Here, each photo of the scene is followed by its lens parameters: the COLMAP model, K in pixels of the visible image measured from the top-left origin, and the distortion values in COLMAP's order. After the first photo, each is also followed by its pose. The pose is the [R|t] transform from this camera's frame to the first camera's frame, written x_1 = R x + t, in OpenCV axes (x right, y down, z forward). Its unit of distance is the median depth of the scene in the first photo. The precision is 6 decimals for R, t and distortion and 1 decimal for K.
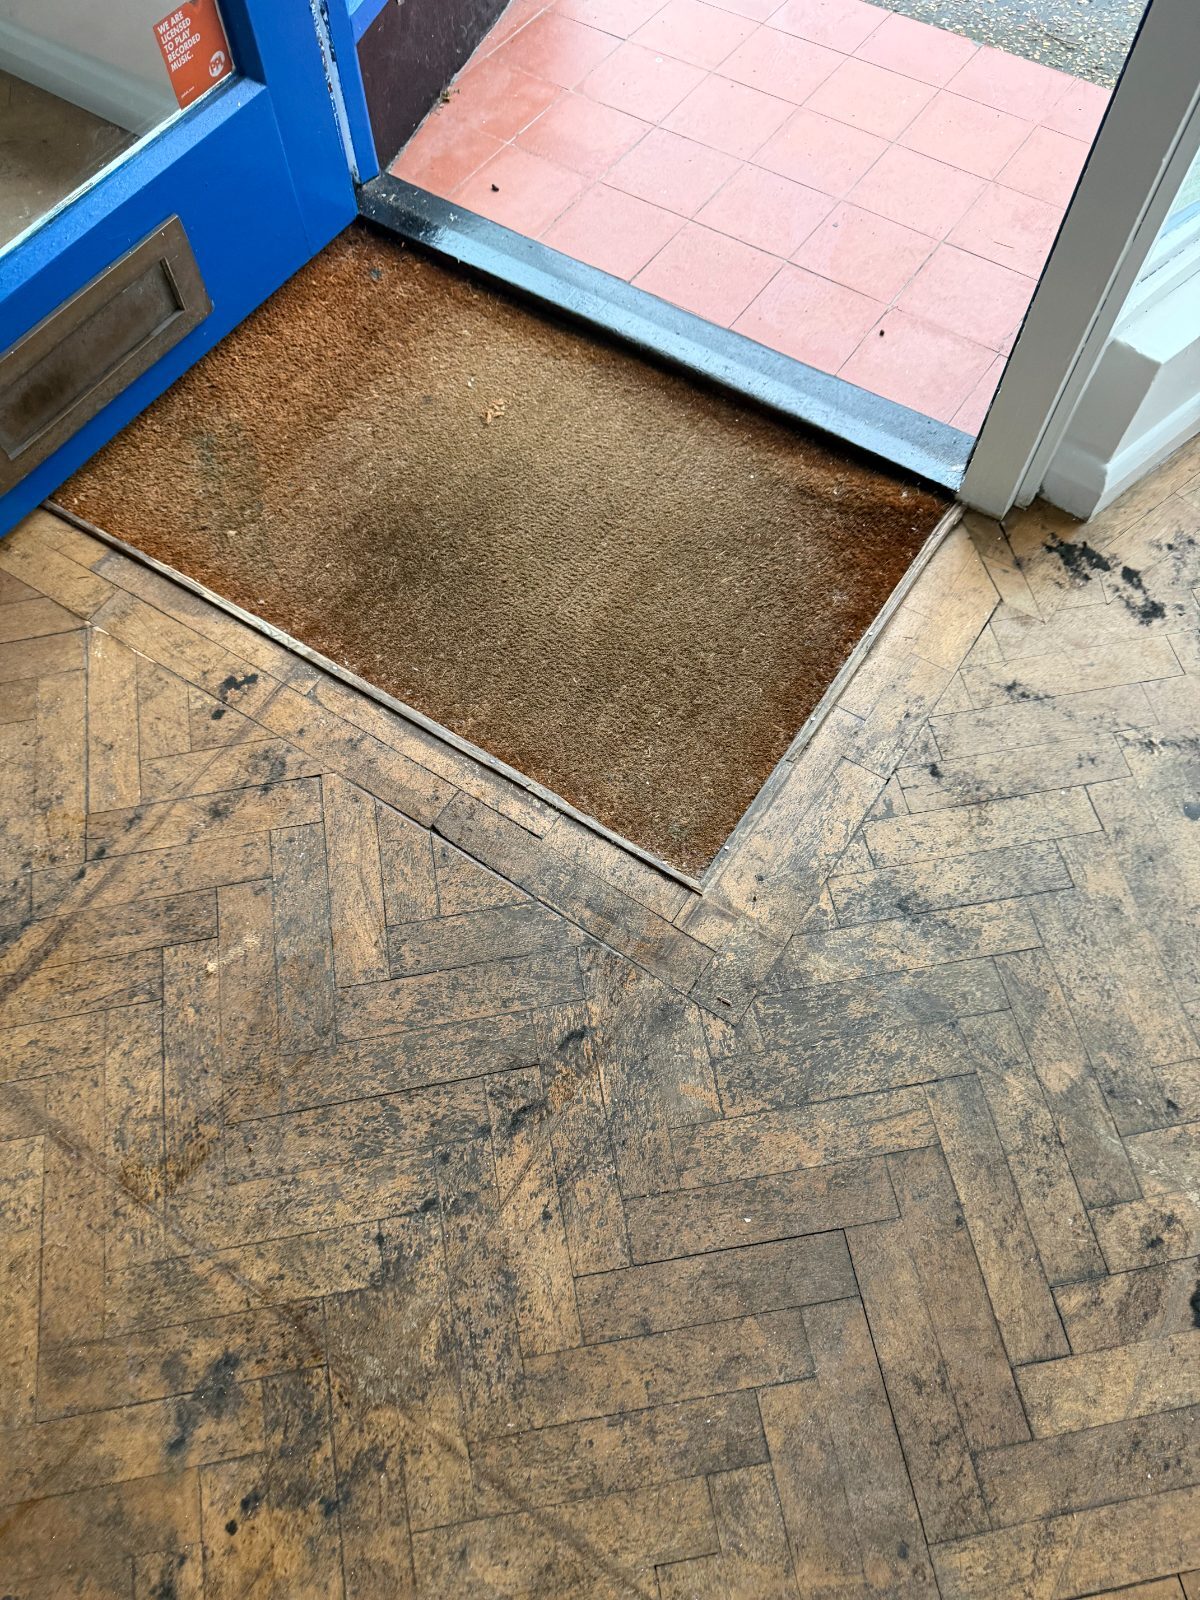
lens RADIAL K [[1150.3, 0, 600.0], [0, 1150.3, 800.0], [0, 0, 1]] dist [0.010842, 0.001490]
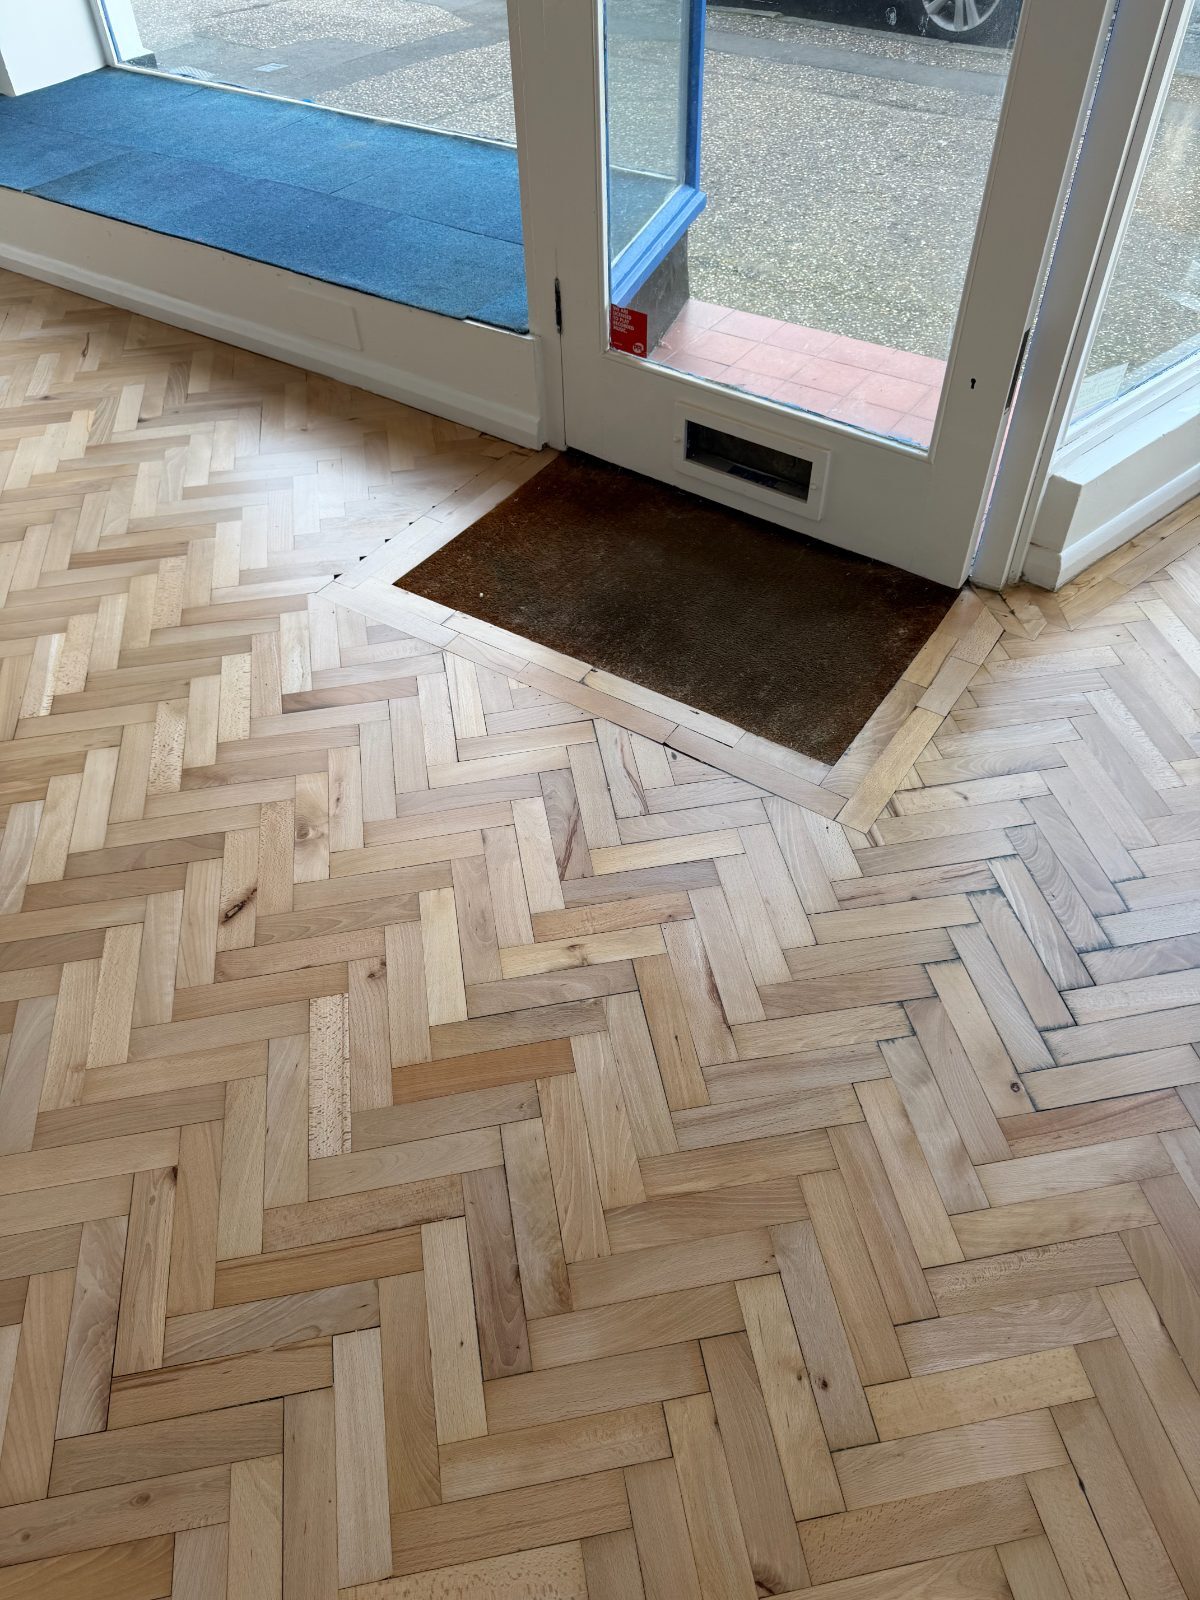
lens RADIAL K [[1150.3, 0, 600.0], [0, 1150.3, 800.0], [0, 0, 1]] dist [0.010842, 0.001490]
pose [[0.999468, -0.016647, -0.028061, -0.173140], [0.007558, 0.954785, -0.297201, 0.523107], [0.031739, 0.296831, 0.954402, -0.476401]]
